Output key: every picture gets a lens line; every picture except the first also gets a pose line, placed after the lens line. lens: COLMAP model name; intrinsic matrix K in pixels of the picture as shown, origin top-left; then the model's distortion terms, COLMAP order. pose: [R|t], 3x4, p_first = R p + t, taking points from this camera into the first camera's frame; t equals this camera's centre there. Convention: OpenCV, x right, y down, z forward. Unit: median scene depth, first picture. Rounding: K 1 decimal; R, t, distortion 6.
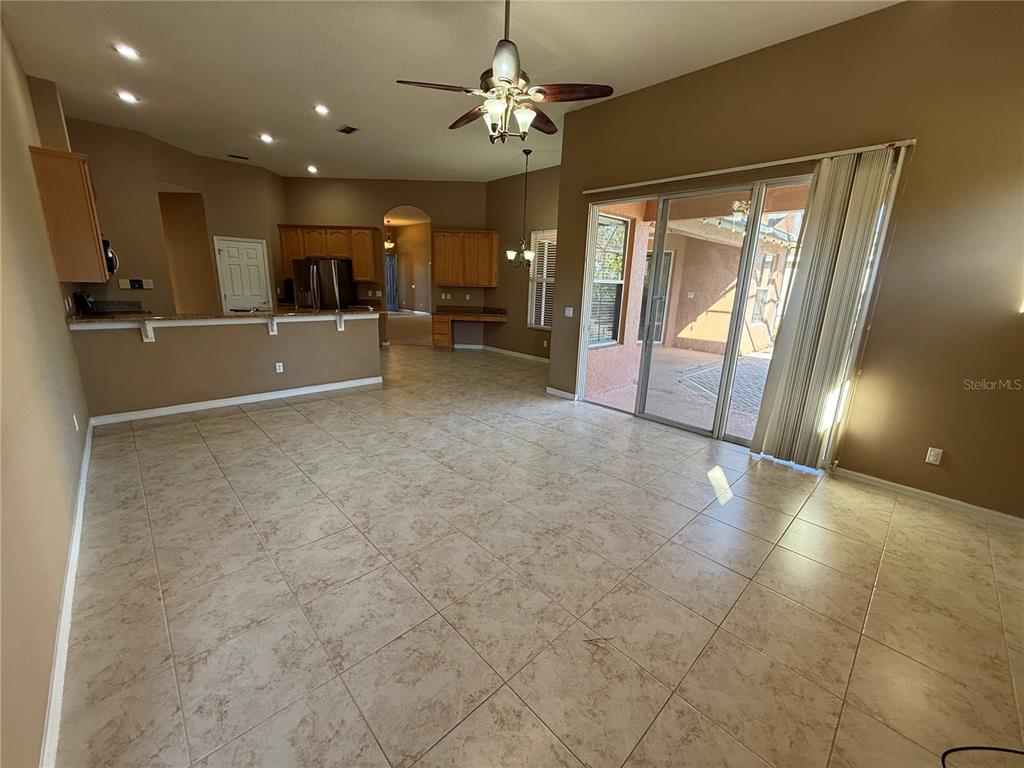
lens RADIAL K [[408.4, 0, 509.7], [0, 408.4, 381.9], [0, 0, 1]] dist [0.000204, -0.000047]
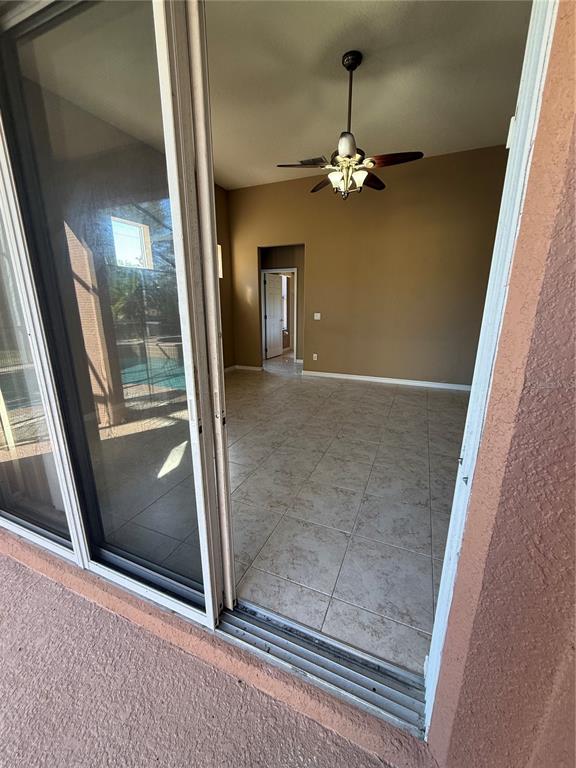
lens RADIAL K [[306.3, 0, 288.4], [0, 306.3, 382.2], [0, 0, 1]] dist [0.000204, -0.000047]
pose [[-0.919534, 0.066149, -0.387403, 0.491759], [-0.123004, 0.887771, 0.443546, -0.344792], [0.373265, 0.455507, -0.808199, 1.601113]]
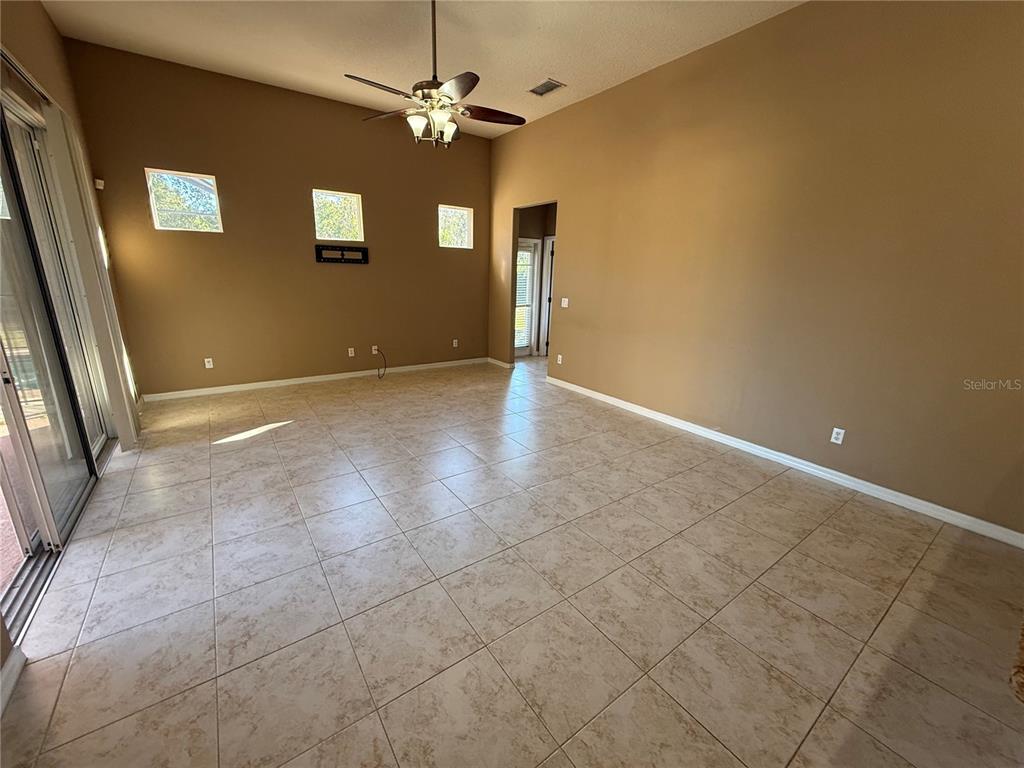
lens RADIAL K [[408.4, 0, 509.7], [0, 408.4, 381.9], [0, 0, 1]] dist [0.000204, -0.000047]
pose [[-0.988064, -0.097885, 0.118942, -0.308975], [-0.028735, 0.875712, 0.481978, -0.426705], [-0.151337, 0.472808, -0.868073, 1.691358]]
